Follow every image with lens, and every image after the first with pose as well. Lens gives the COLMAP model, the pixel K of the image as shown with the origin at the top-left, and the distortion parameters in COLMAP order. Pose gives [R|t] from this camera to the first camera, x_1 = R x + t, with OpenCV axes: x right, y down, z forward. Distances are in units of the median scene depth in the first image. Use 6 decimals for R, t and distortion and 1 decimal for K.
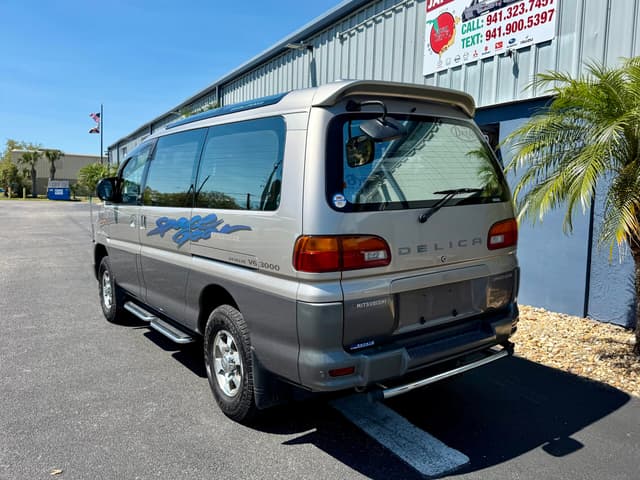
lens RADIAL K [[531.2, 0, 345.4], [0, 531.2, 238.1], [0, 0, 1]] dist [0.015927, -0.014380]
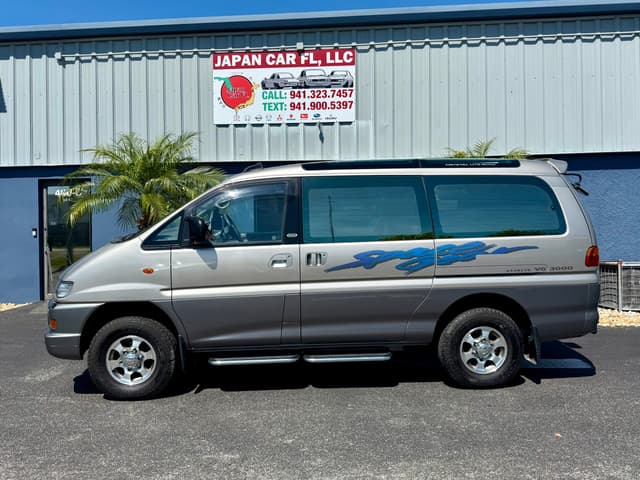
lens RADIAL K [[503.5, 0, 311.0], [0, 503.5, 241.4], [0, 0, 1]] dist [0.158522, -0.293961]
pose [[0.561427, -0.046236, 0.826233, -0.770090], [0.095315, 0.995406, -0.009064, -0.036628], [-0.822019, 0.083841, 0.563255, 0.297637]]
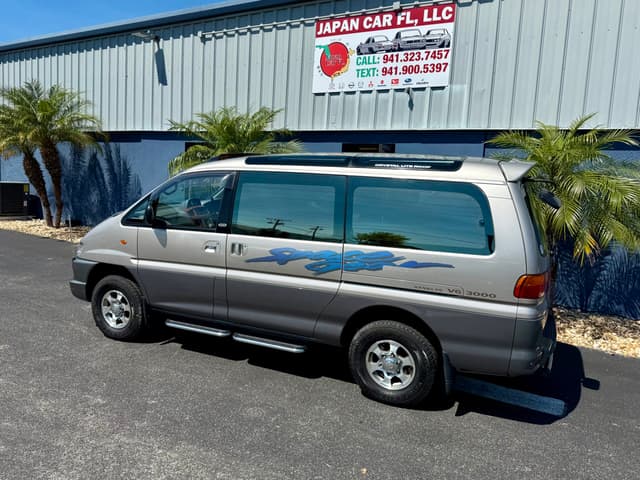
lens RADIAL K [[507.2, 0, 295.4], [0, 507.2, 236.0], [0, 0, 1]] dist [0.192230, -0.420216]
pose [[0.893138, -0.043162, 0.447707, -0.485518], [0.015653, 0.997765, 0.064965, -0.081287], [-0.449511, -0.051015, 0.891817, -0.000058]]
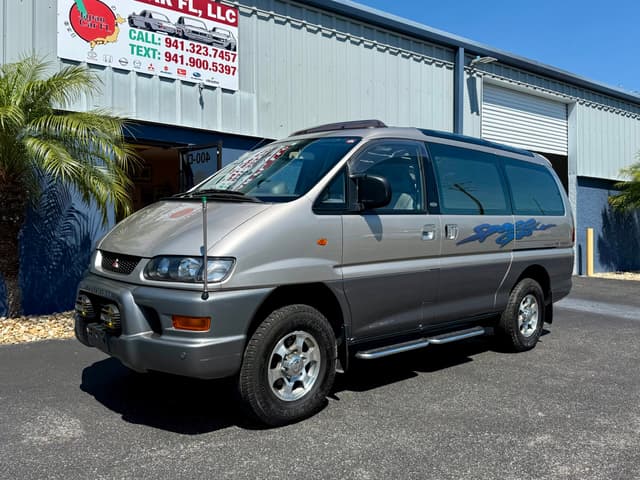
lens RADIAL K [[539.8, 0, 320.2], [0, 539.8, 239.5], [0, 0, 1]] dist [0.082684, -0.140921]
pose [[-0.106542, -0.033308, 0.993750, -0.856183], [0.076442, 0.996206, 0.041586, -0.047960], [-0.991365, 0.080394, -0.103592, 0.867157]]
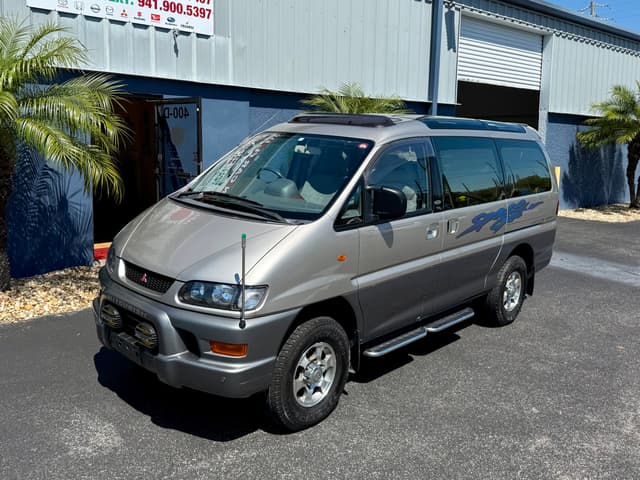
lens RADIAL K [[564.8, 0, 288.1], [0, 564.8, 217.3], [0, 0, 1]] dist [0.082083, -0.138618]
pose [[-0.147907, -0.158961, 0.976143, -0.875825], [0.060620, 0.983686, 0.169375, -0.156472], [-0.987142, 0.084225, -0.135857, 0.934377]]
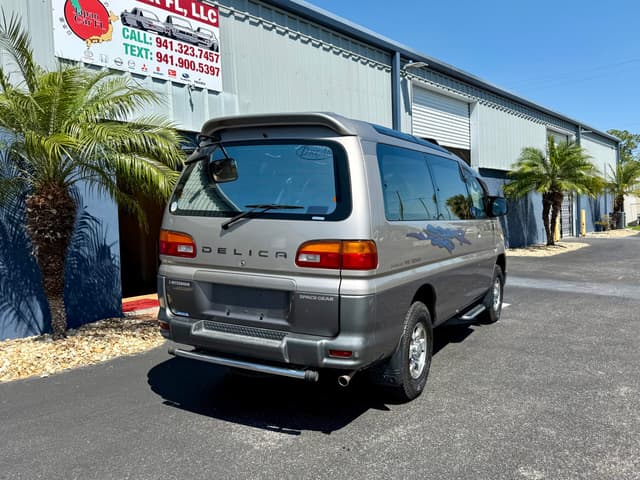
lens RADIAL K [[548.3, 0, 335.6], [0, 548.3, 240.7], [0, 0, 1]] dist [0.083884, -0.141257]
pose [[-0.385299, -0.054852, 0.921160, -0.871726], [0.098122, 0.990137, 0.100002, -0.110806], [-0.917560, 0.128917, -0.376117, 1.163995]]
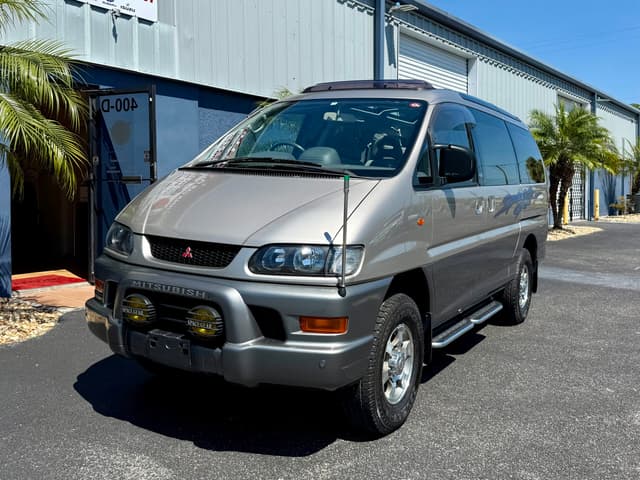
lens RADIAL K [[615.3, 0, 331.2], [0, 615.3, 208.9], [0, 0, 1]] dist [0.086846, -0.153878]
pose [[-0.397744, -0.054057, 0.915902, -0.794552], [0.063013, 0.994296, 0.086048, -0.082943], [-0.915330, 0.091938, -0.392069, 1.075348]]
